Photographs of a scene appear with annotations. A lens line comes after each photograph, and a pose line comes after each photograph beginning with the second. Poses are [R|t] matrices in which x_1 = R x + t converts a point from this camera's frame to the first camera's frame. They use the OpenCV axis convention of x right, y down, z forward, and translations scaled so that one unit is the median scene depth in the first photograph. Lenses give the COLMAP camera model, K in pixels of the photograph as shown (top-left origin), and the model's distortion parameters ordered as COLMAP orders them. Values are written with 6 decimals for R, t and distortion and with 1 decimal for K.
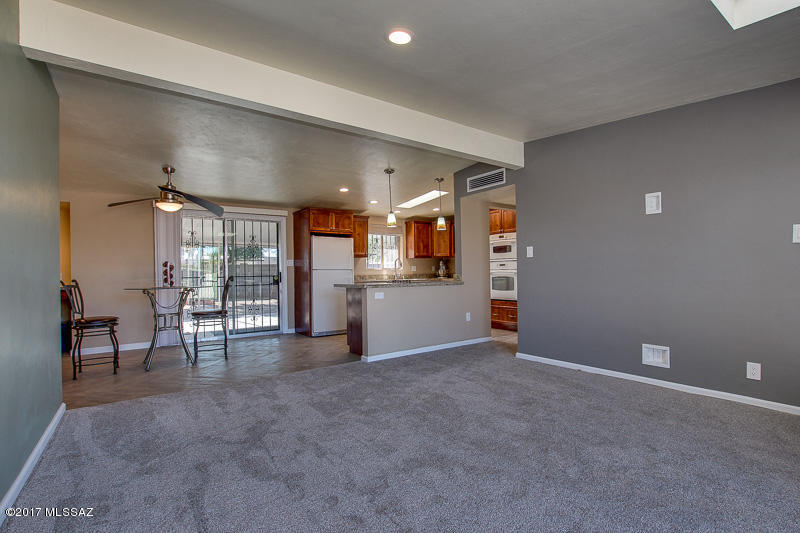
lens RADIAL K [[369.2, 0, 408.6], [0, 369.2, 269.9], [0, 0, 1]] dist [-0.027563, 0.003268]
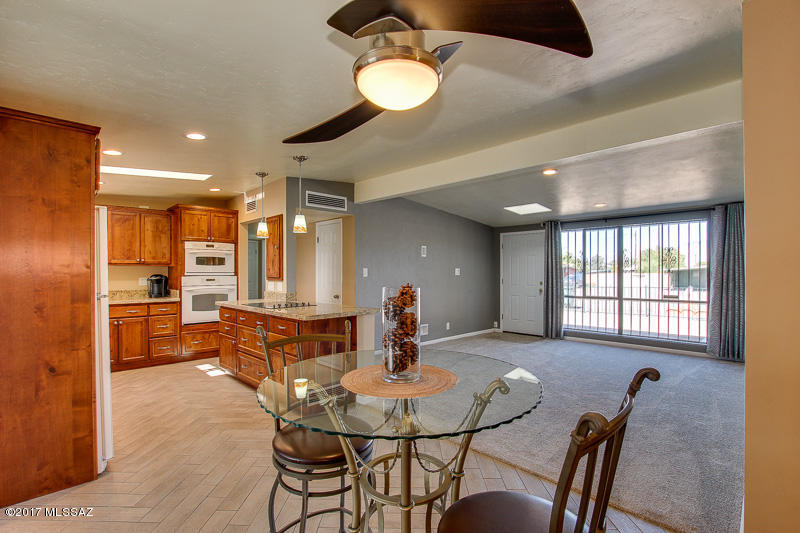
lens RADIAL K [[369.2, 0, 404.1], [0, 369.2, 273.0], [0, 0, 1]] dist [-0.027563, 0.003268]
pose [[-0.143470, 0.013558, 0.989562, -0.624513], [-0.004422, 0.999887, -0.014340, -0.019124], [-0.989645, -0.006434, -0.143394, 0.685113]]
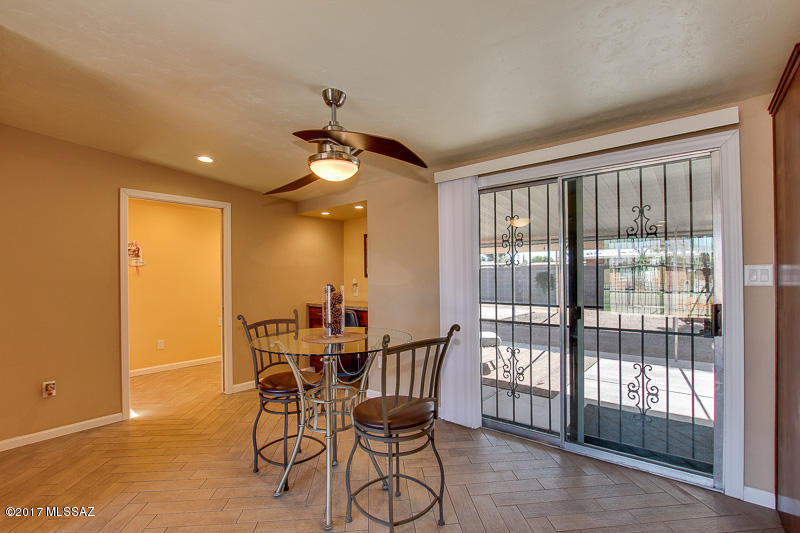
lens RADIAL K [[369.2, 0, 402.5], [0, 369.2, 269.6], [0, 0, 1]] dist [-0.027563, 0.003268]
pose [[0.248674, -0.001303, -0.968586, -0.105365], [0.012910, 0.999915, 0.001969, -0.027995], [0.968501, -0.012994, 0.248670, 0.639878]]
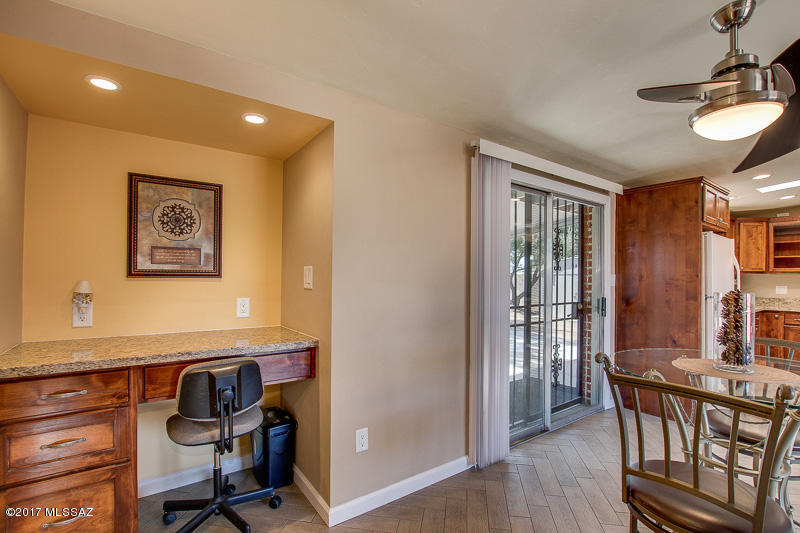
lens RADIAL K [[369.2, 0, 407.0], [0, 369.2, 270.7], [0, 0, 1]] dist [-0.027563, 0.003268]
pose [[0.999640, 0.026548, -0.003861, -0.633447], [-0.026574, 0.999623, -0.006906, -0.021786], [0.003677, 0.007006, 0.999969, 0.446896]]
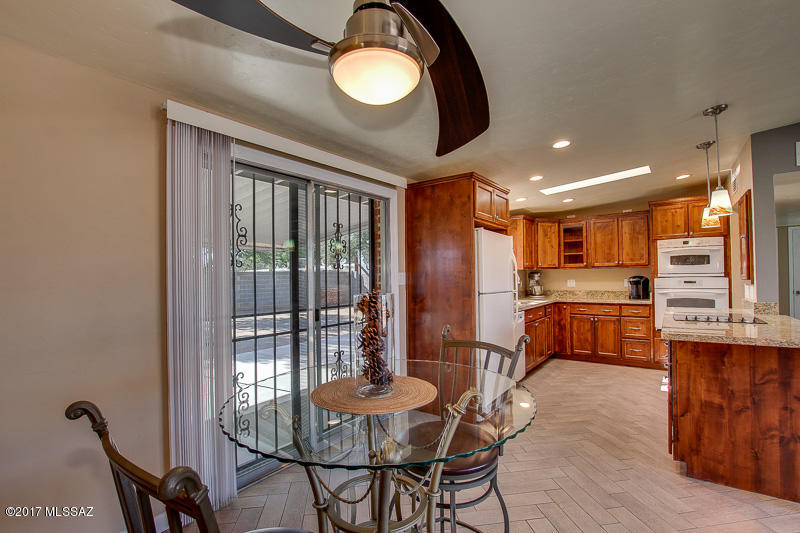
lens RADIAL K [[369.2, 0, 403.8], [0, 369.2, 271.8], [0, 0, 1]] dist [-0.027563, 0.003268]
pose [[0.955052, 0.007092, 0.296353, -0.479791], [-0.003704, 0.999921, -0.011992, -0.022896], [-0.296415, 0.010355, 0.955003, 0.492757]]
